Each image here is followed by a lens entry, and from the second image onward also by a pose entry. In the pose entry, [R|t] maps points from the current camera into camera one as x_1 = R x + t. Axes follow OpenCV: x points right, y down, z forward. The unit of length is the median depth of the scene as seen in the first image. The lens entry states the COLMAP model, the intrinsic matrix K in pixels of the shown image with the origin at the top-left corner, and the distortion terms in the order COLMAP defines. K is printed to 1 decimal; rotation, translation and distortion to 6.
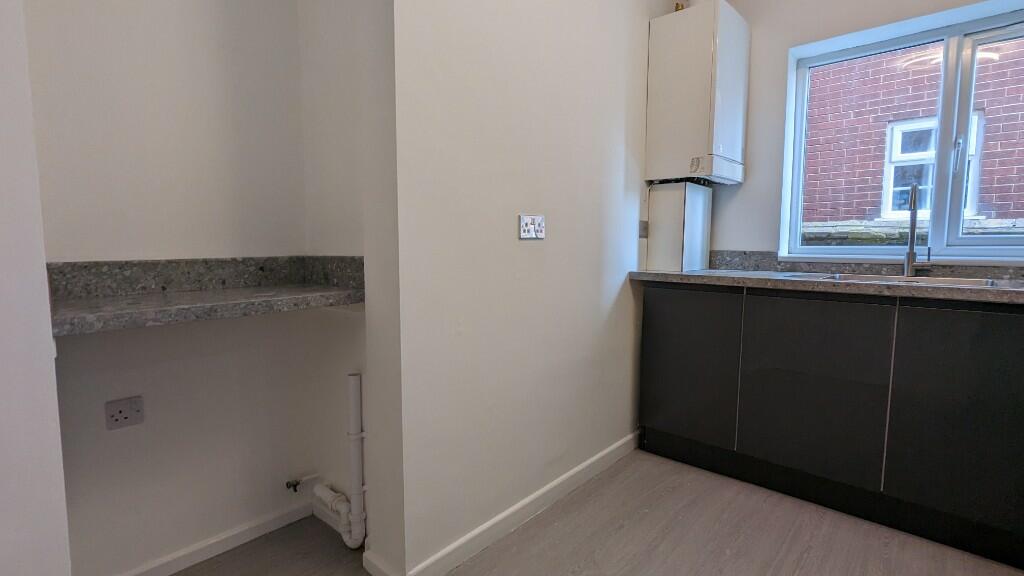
lens RADIAL K [[482.1, 0, 507.0], [0, 482.1, 287.3], [0, 0, 1]] dist [0.000262, 0.001978]
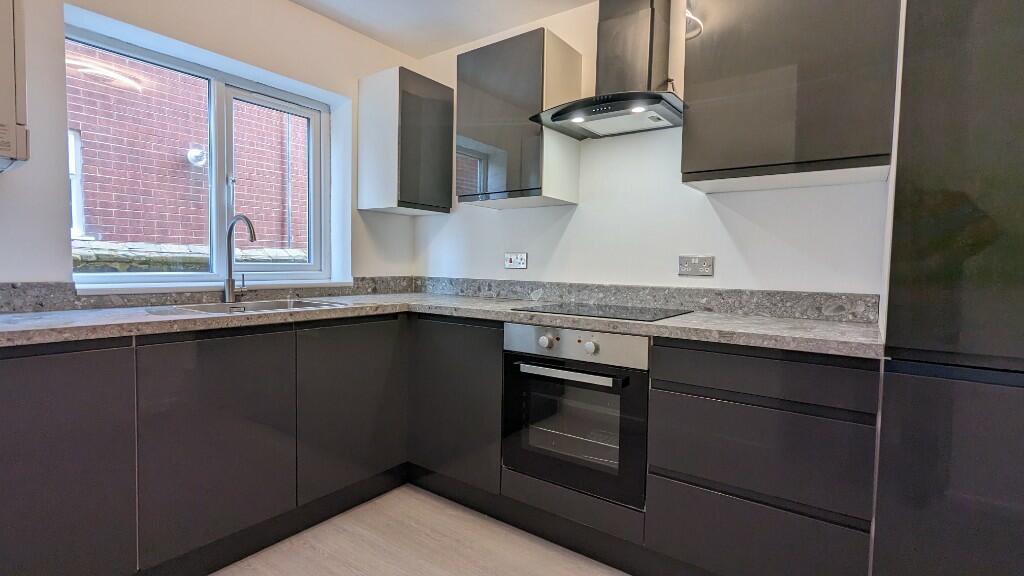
lens RADIAL K [[482.1, 0, 505.8], [0, 482.1, 289.5], [0, 0, 1]] dist [0.000262, 0.001978]
pose [[-0.105601, -0.054428, 0.992918, -0.222884], [0.078642, 0.994917, 0.062902, -0.058585], [-0.991294, 0.084727, -0.100784, 0.441546]]
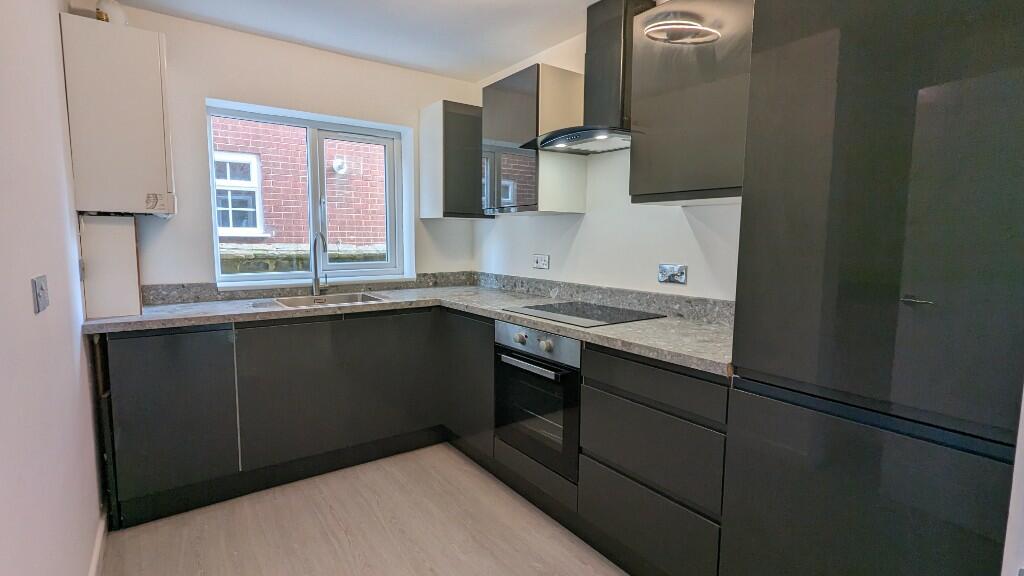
lens RADIAL K [[482.1, 0, 505.1], [0, 482.1, 289.9], [0, 0, 1]] dist [0.000262, 0.001978]
pose [[0.209550, -0.105340, 0.972107, -0.367617], [0.087028, 0.992244, 0.088762, -0.099153], [-0.973917, 0.066001, 0.217092, 0.130151]]
